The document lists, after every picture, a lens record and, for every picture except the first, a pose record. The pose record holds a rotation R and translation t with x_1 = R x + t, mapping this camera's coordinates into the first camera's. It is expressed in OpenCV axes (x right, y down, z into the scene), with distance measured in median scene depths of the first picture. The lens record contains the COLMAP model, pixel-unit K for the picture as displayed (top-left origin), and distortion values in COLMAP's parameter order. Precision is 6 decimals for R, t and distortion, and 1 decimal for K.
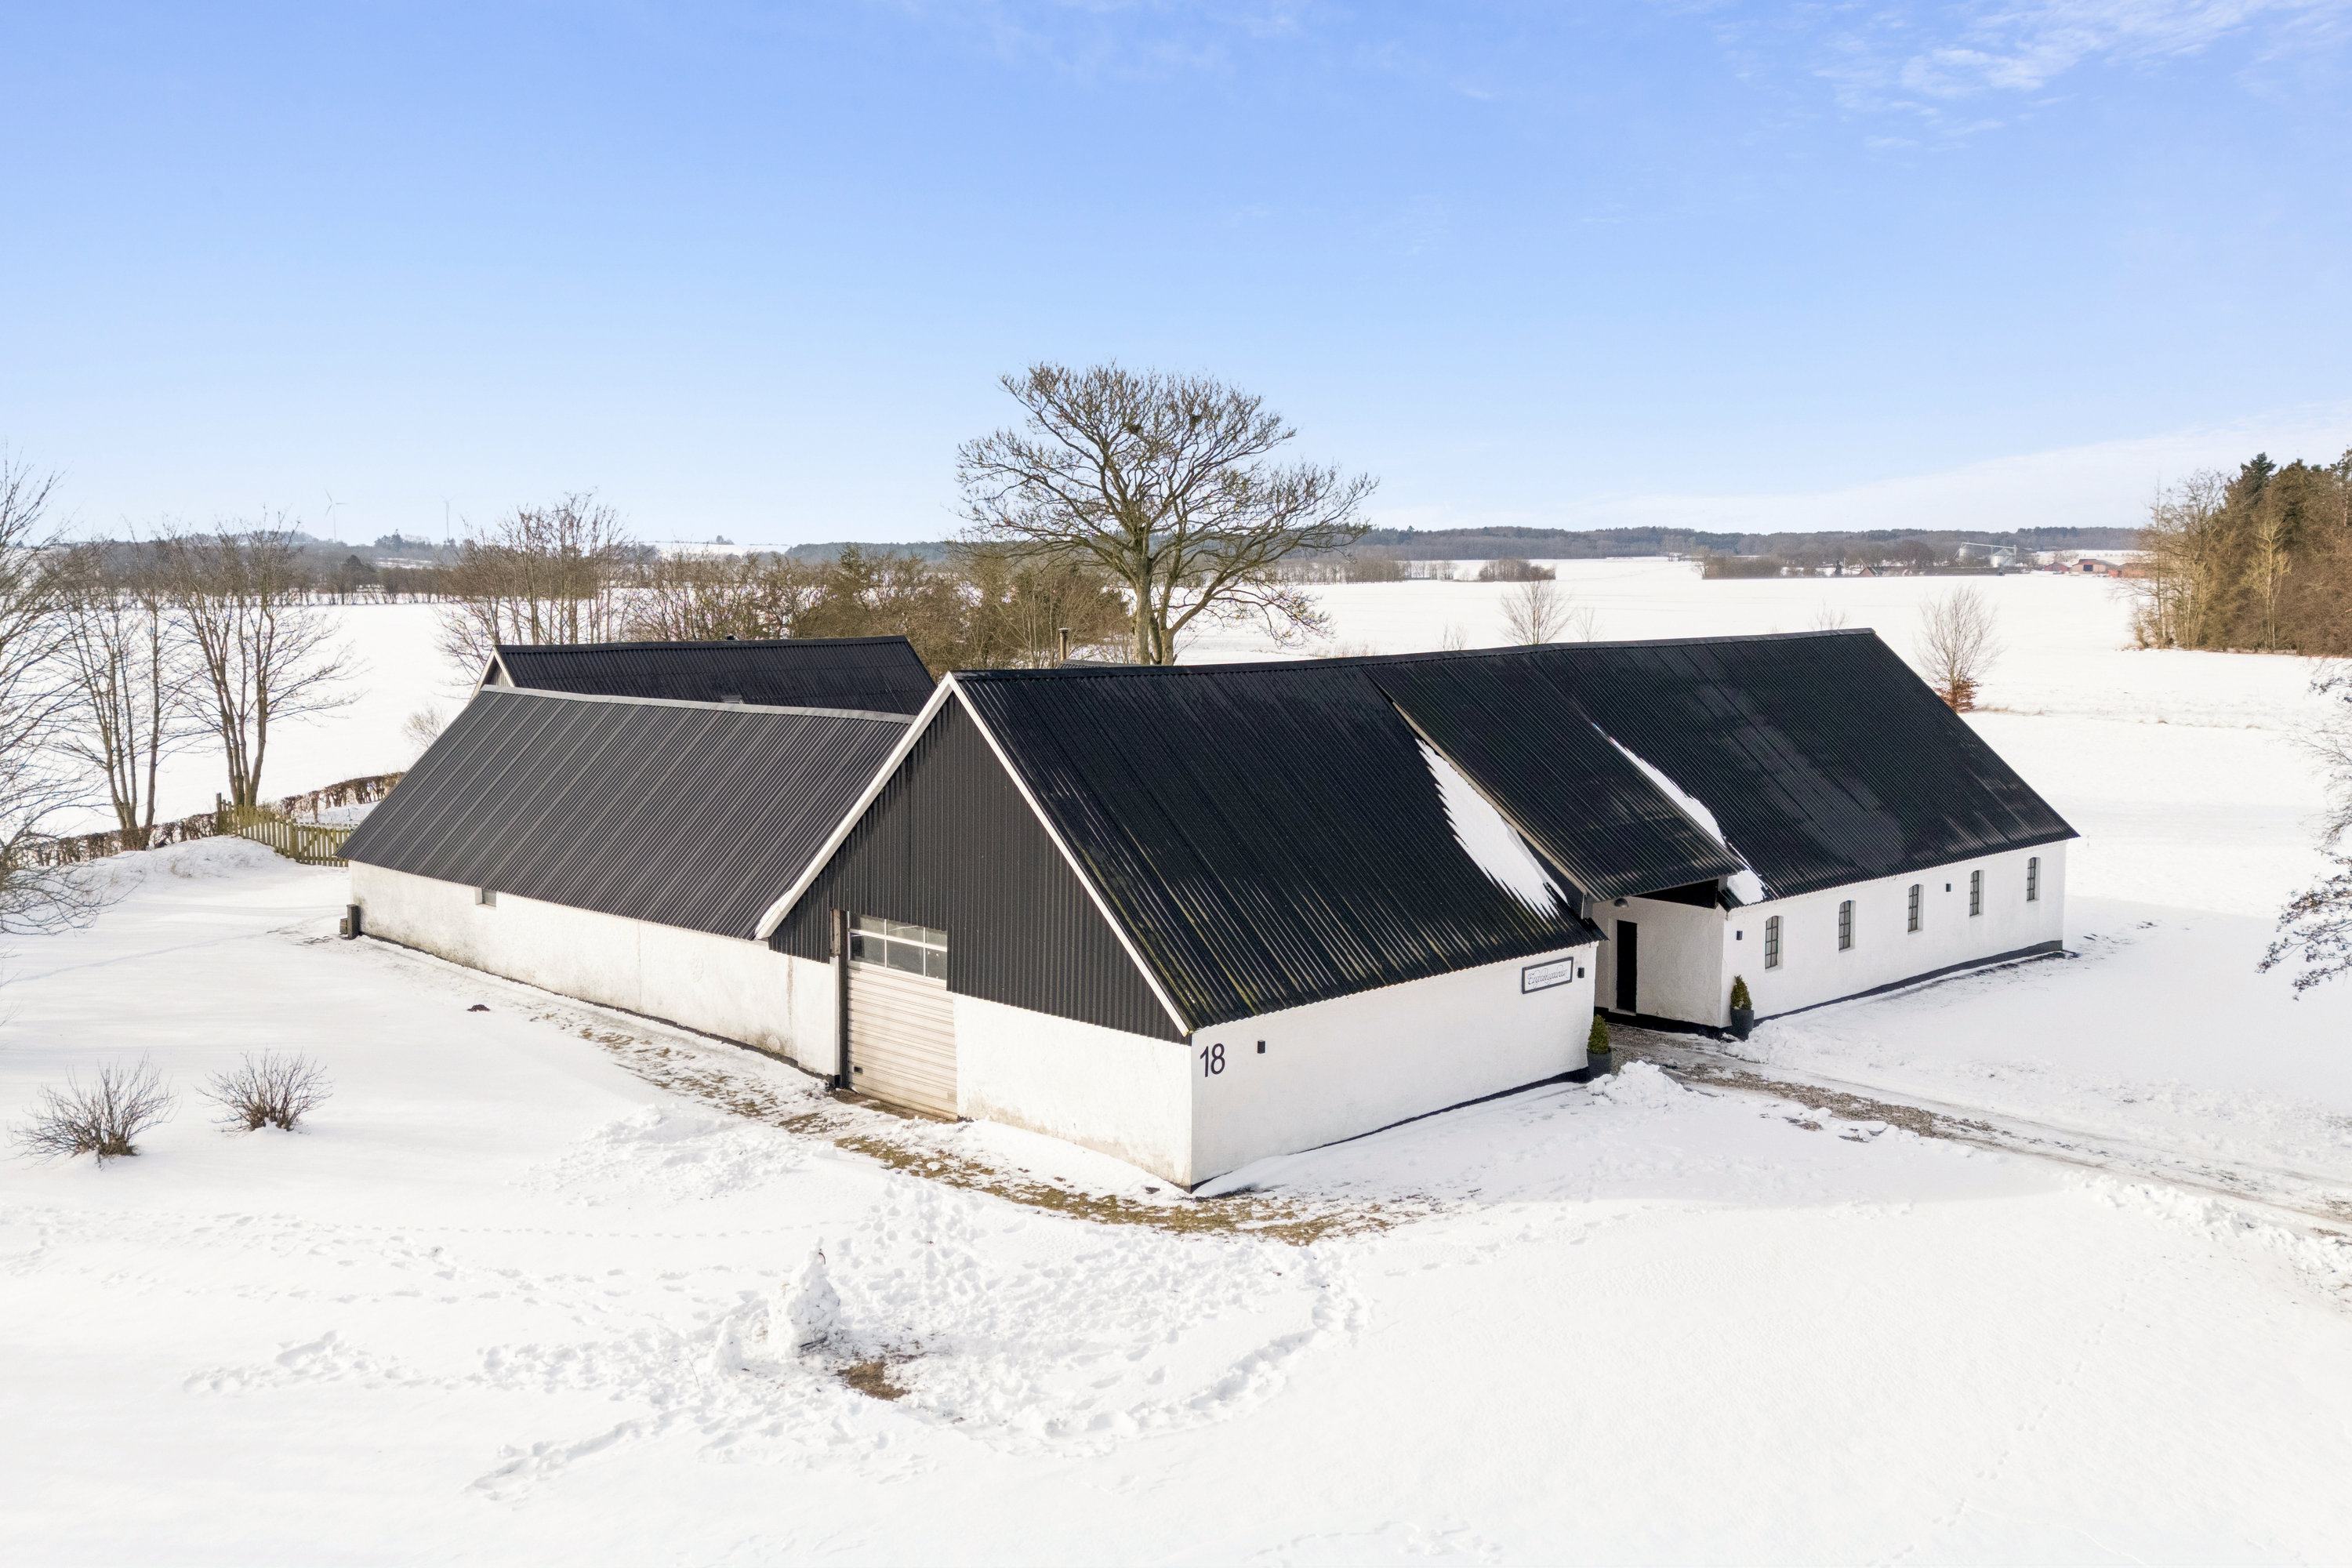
lens RADIAL K [[2017.5, 0, 1176.0], [0, 2017.5, 784.0], [0, 0, 1]] dist [0.134846, -0.200282]
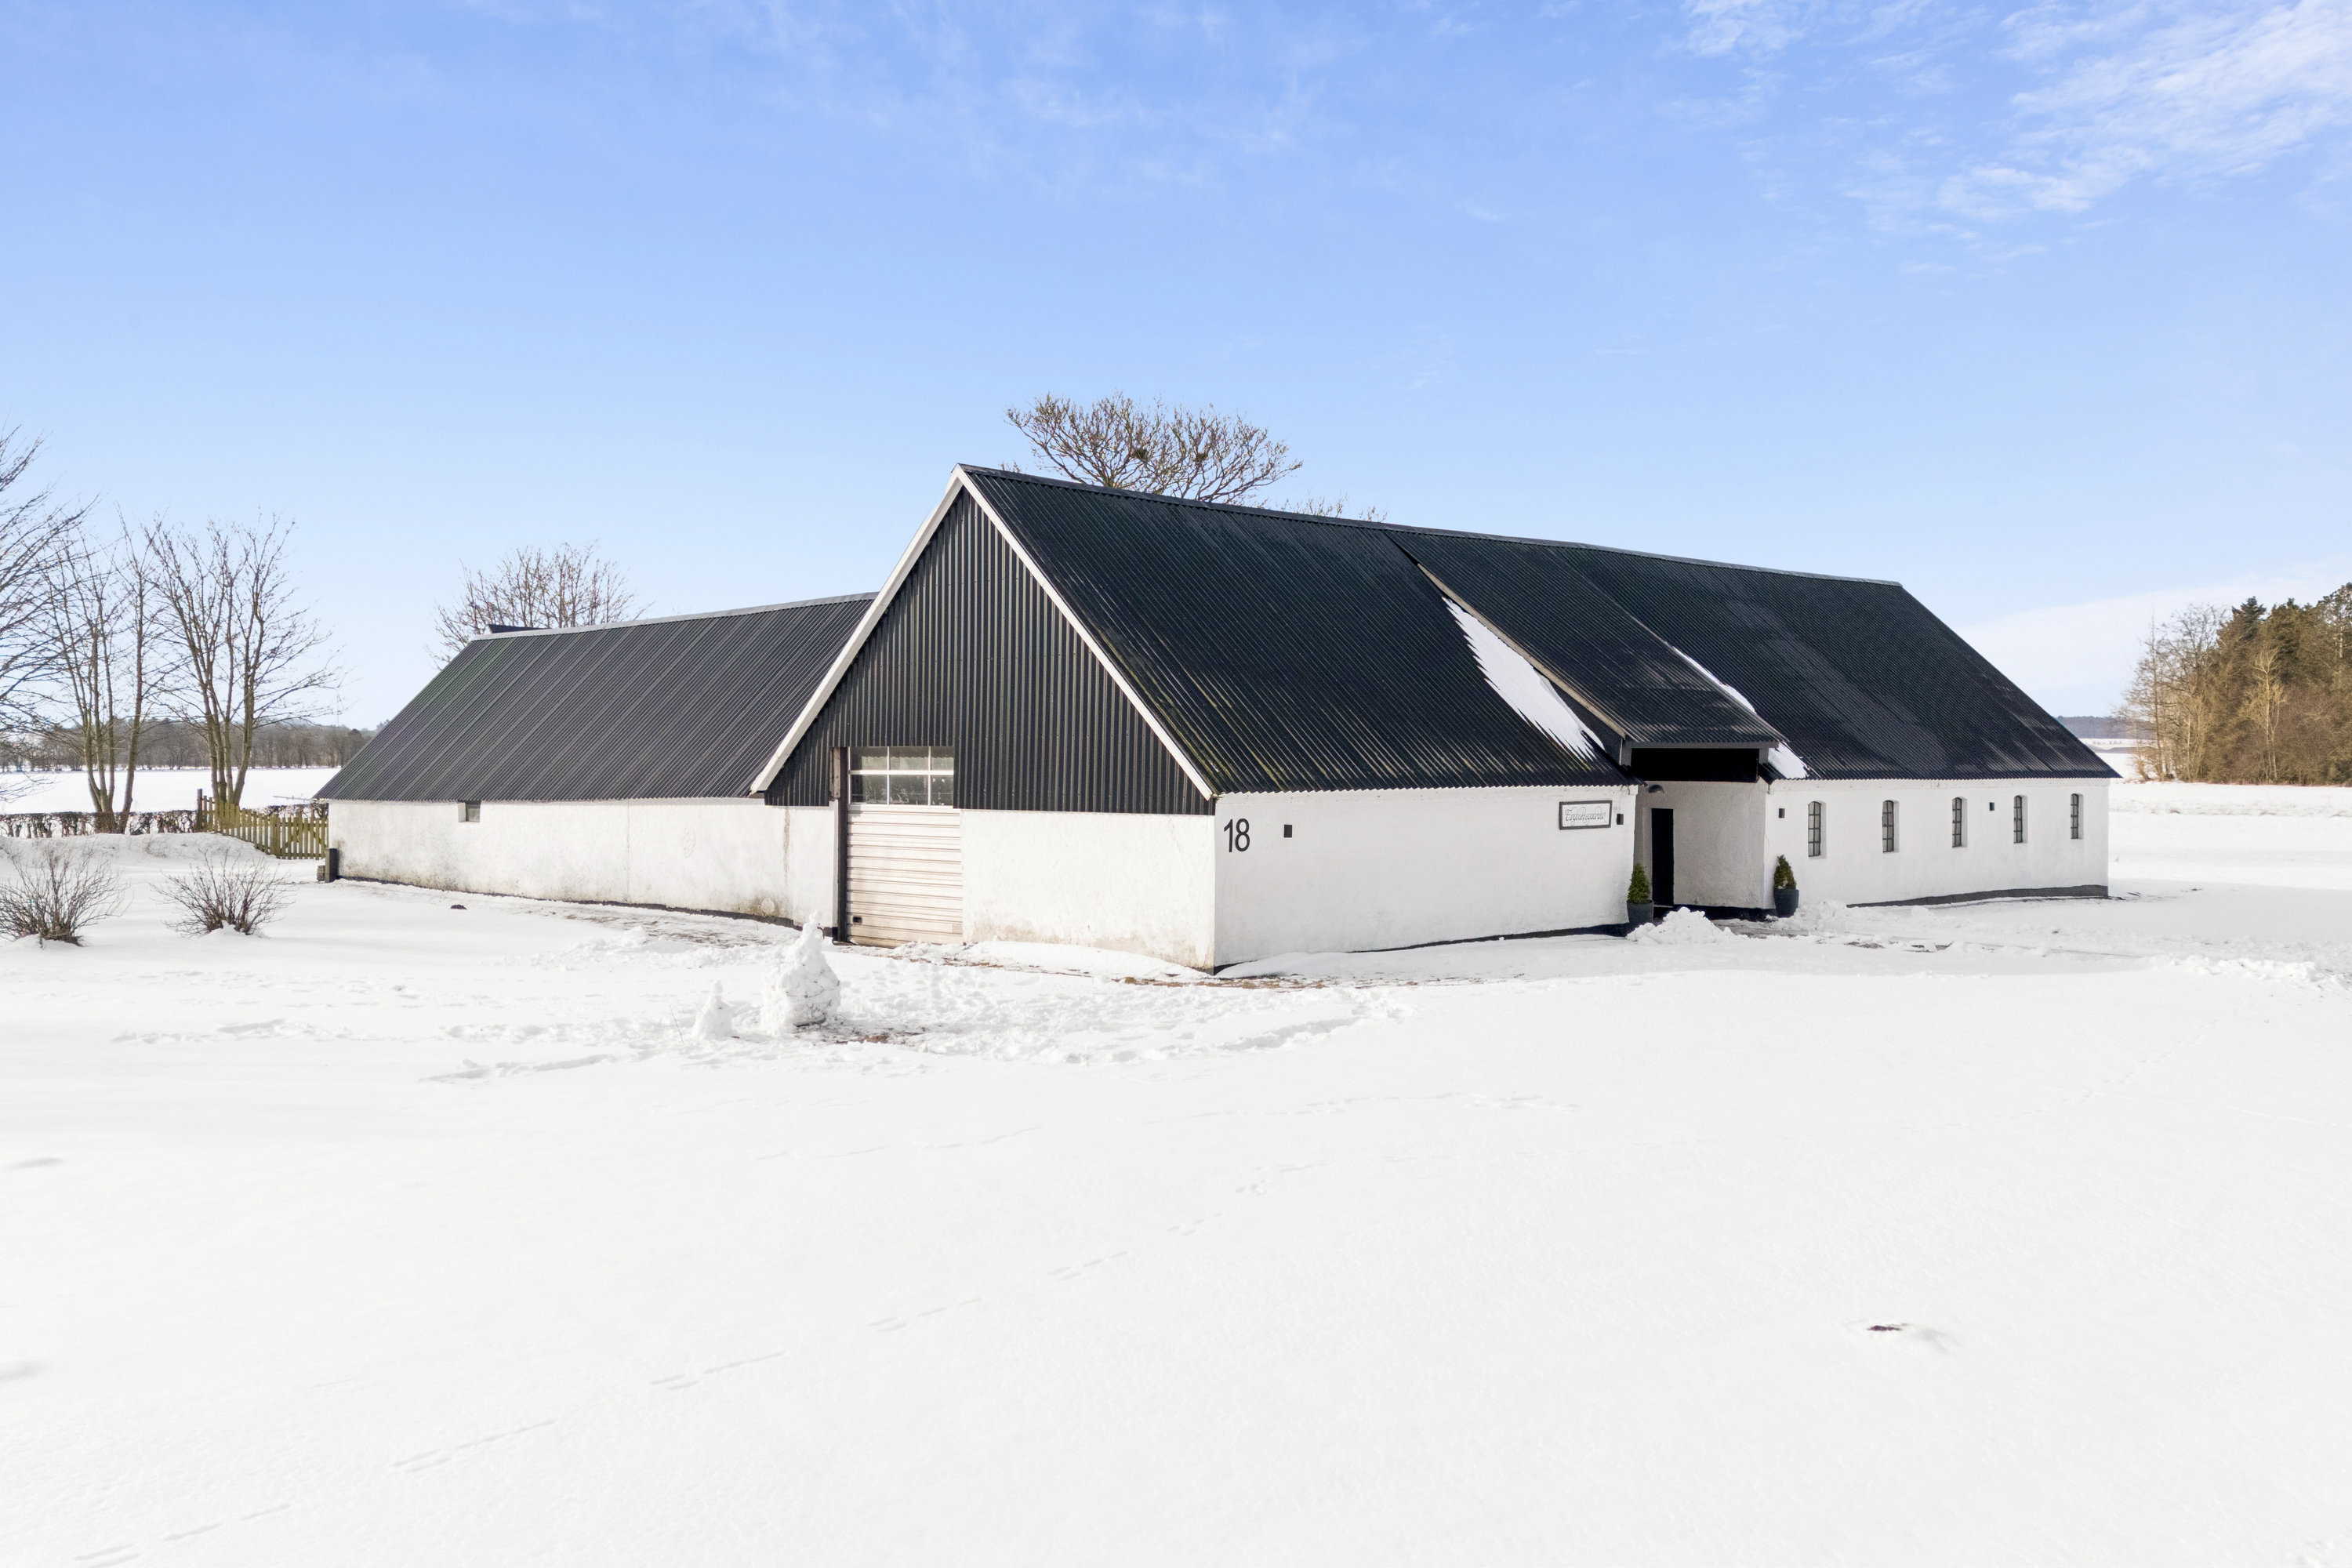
lens RADIAL K [[2013.4, 0, 1179.9], [0, 2013.4, 787.5], [0, 0, 1]] dist [0.136615, -0.197889]
pose [[0.999991, 0.002033, 0.003631, -0.009217], [-0.001706, 0.996128, -0.087896, 0.151697], [-0.003795, 0.087889, 0.996123, 0.052015]]
